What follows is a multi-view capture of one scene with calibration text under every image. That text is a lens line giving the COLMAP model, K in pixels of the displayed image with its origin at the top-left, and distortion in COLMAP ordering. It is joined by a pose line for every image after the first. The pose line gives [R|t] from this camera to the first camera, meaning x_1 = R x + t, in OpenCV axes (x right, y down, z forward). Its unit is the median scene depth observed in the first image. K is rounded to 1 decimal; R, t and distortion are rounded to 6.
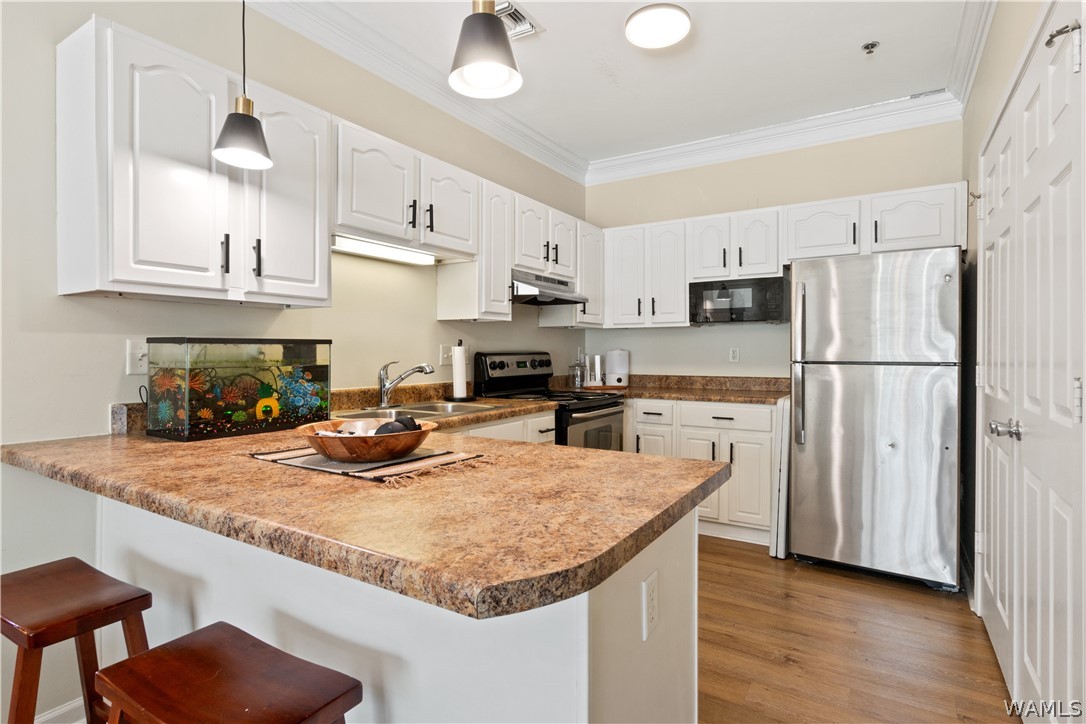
lens RADIAL K [[563.2, 0, 540.7], [0, 563.2, 354.7], [0, 0, 1]] dist [0.001922, -0.001365]
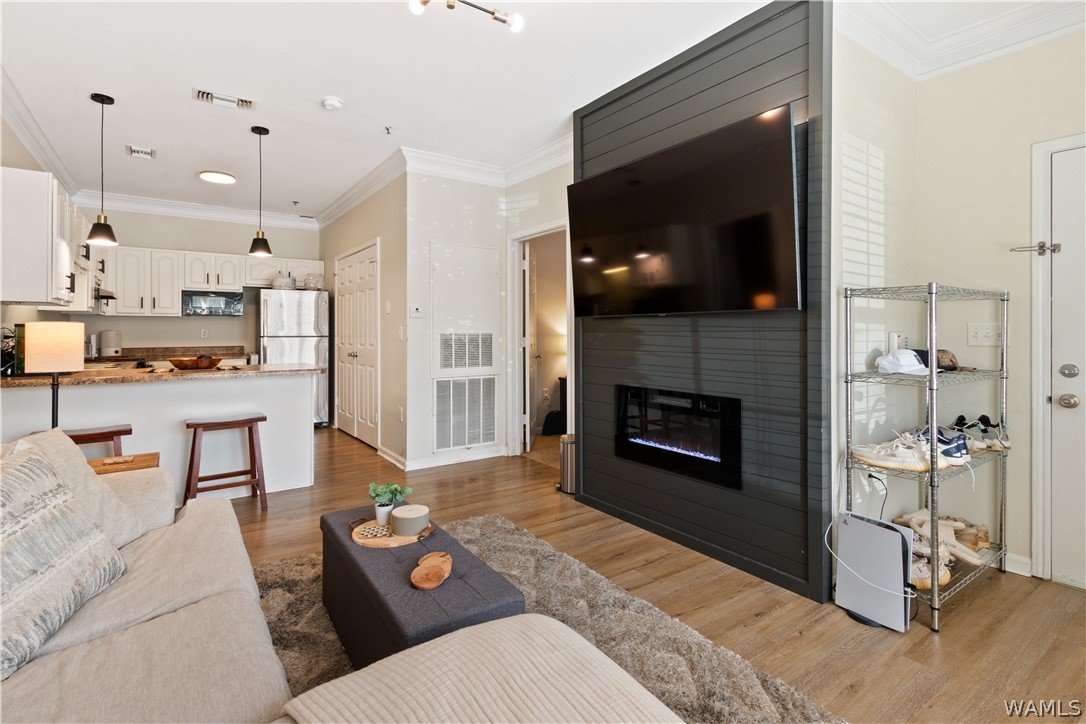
lens RADIAL K [[519.3, 0, 539.2], [0, 519.3, 334.7], [0, 0, 1]] dist [0.009098, -0.003651]
pose [[0.403230, -0.007099, 0.915071, -0.801040], [0.007523, 0.999962, 0.004443, 0.004706], [-0.915068, 0.005093, 0.403268, -0.649494]]
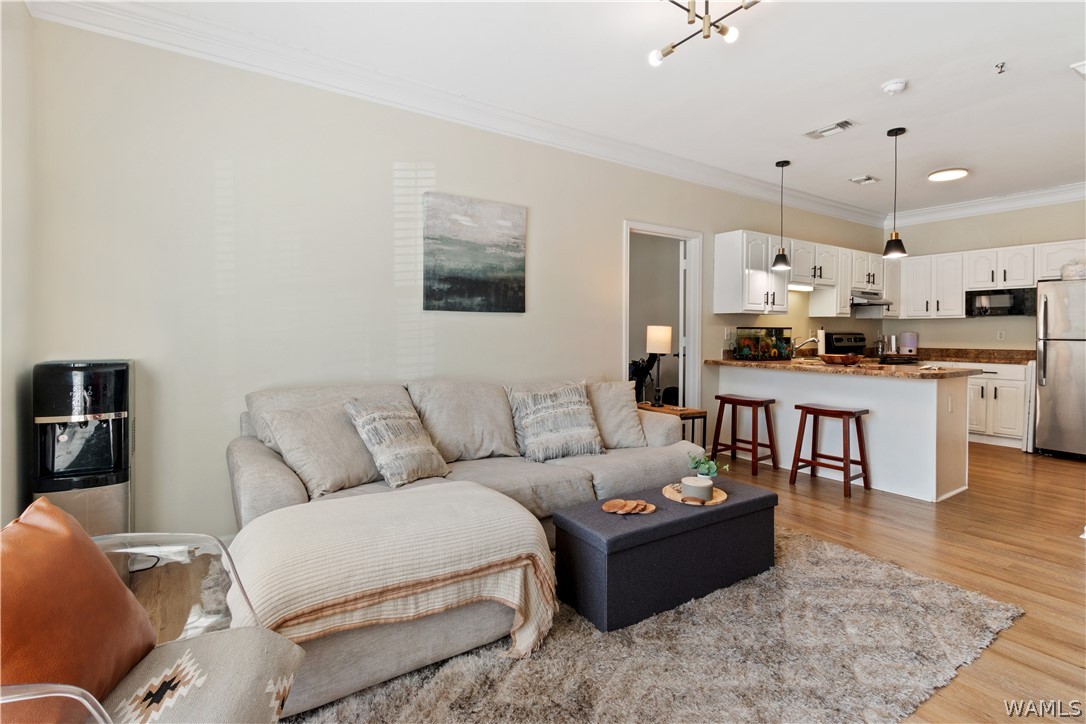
lens RADIAL K [[519.3, 0, 543.2], [0, 519.3, 338.3], [0, 0, 1]] dist [0.009098, -0.003651]
pose [[0.912338, 0.009145, -0.409336, -0.259310], [-0.007601, 0.999957, 0.005399, 0.010945], [0.409367, -0.001815, 0.912368, -0.980500]]
